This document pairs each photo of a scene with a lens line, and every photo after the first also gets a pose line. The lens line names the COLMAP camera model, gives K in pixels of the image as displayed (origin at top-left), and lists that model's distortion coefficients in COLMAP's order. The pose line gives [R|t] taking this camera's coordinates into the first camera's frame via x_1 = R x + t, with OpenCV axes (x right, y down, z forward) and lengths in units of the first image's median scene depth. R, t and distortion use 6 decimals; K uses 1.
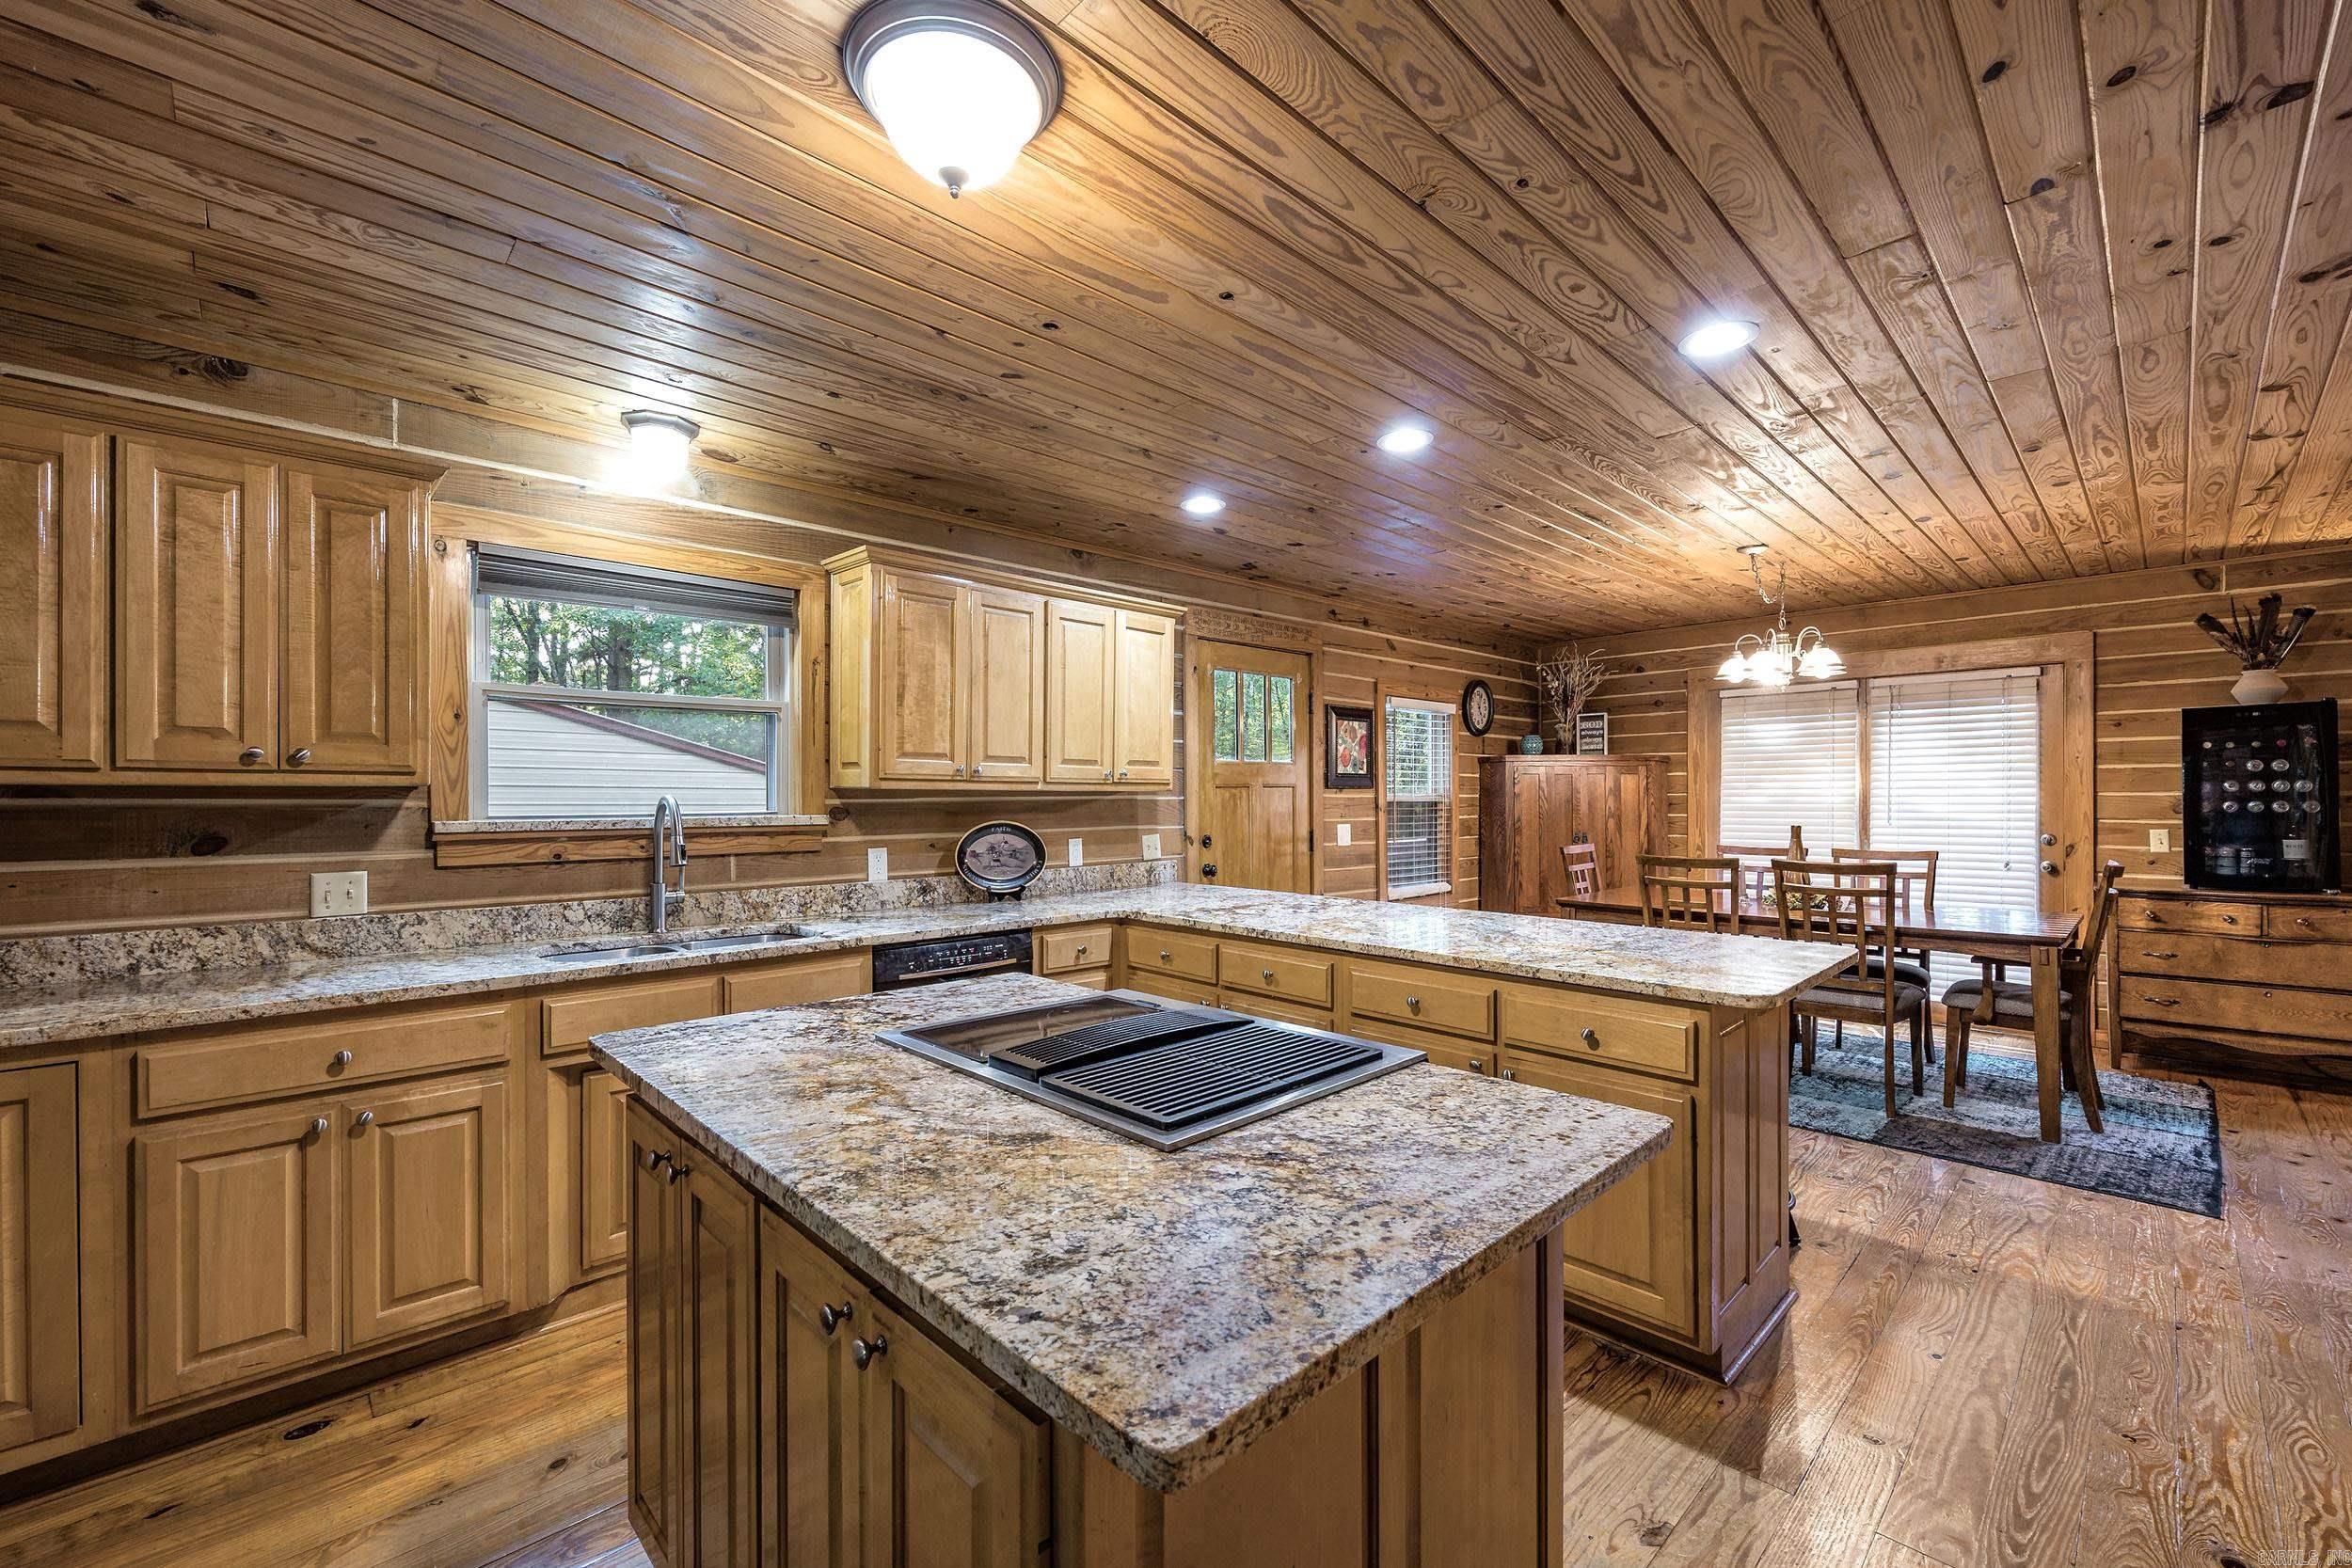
lens RADIAL K [[961.8, 0, 1153.5], [0, 961.8, 805.0], [0, 0, 1]] dist [-0.001069, -0.001791]
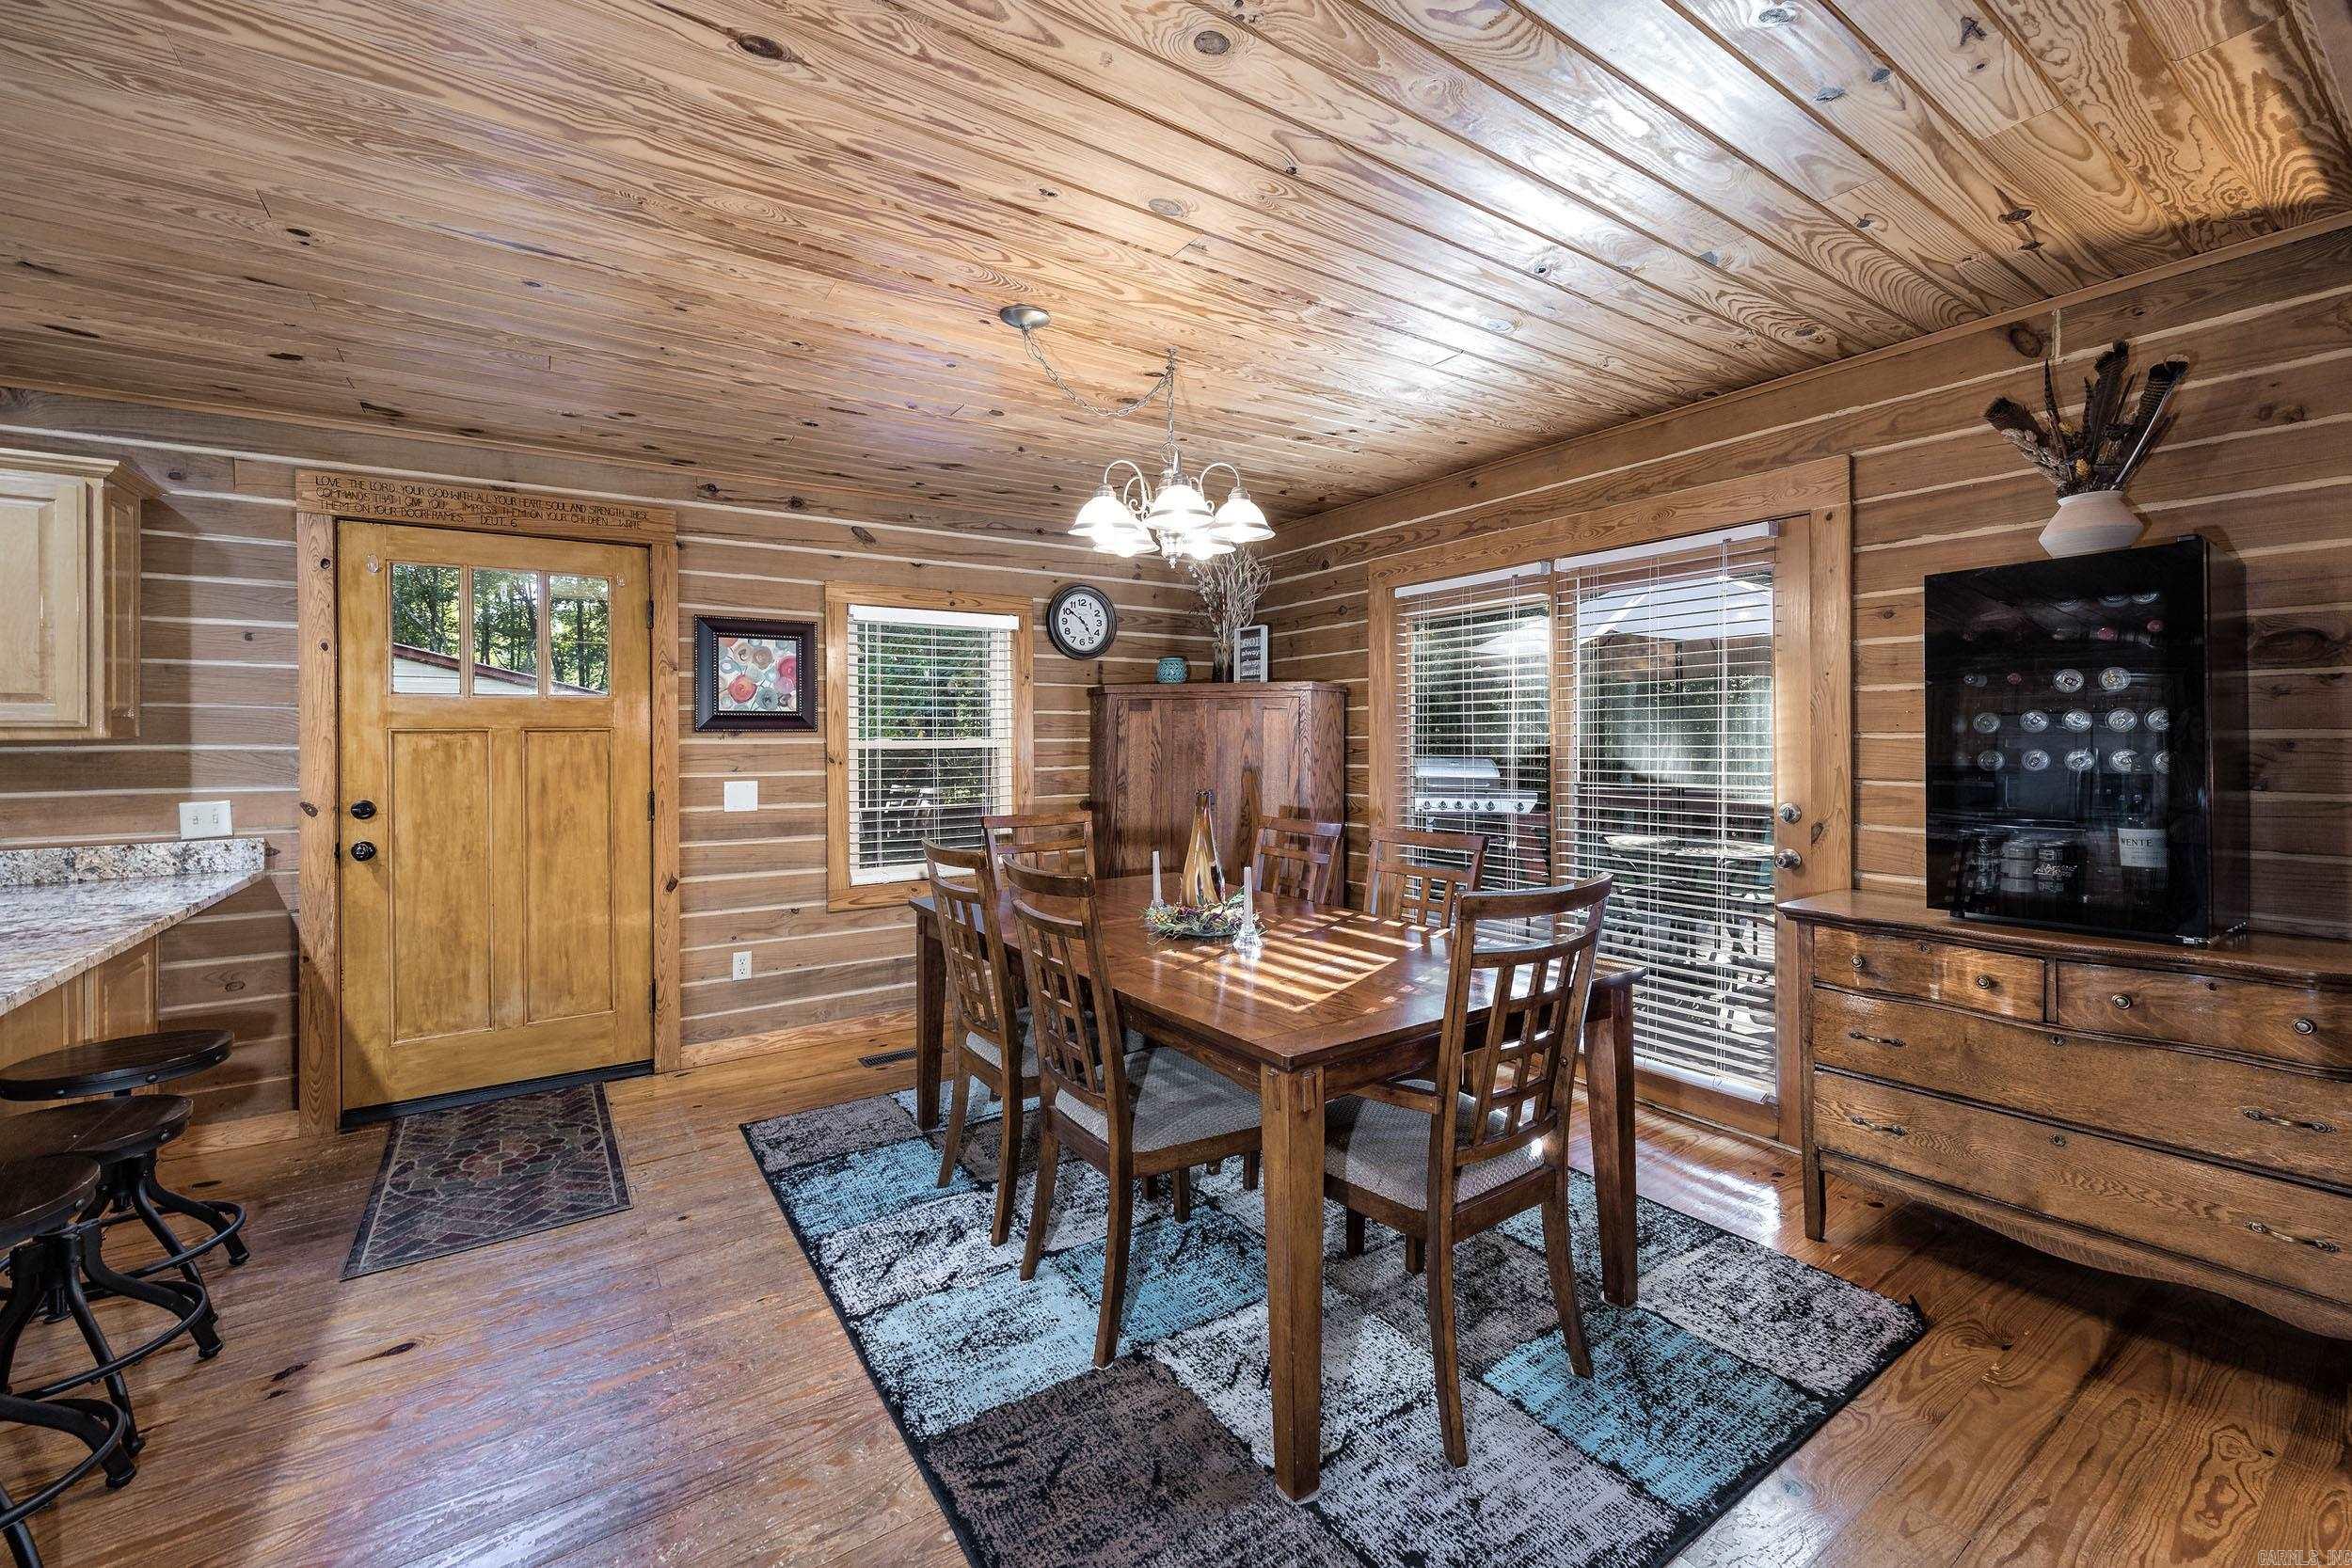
lens RADIAL K [[961.8, 0, 1169.9], [0, 961.8, 734.2], [0, 0, 1]] dist [-0.001069, -0.001791]
pose [[0.985837, -0.004523, -0.167648, 1.103677], [0.002024, 0.999884, -0.015075, -0.007957], [0.167697, 0.014522, 0.985732, 0.598773]]
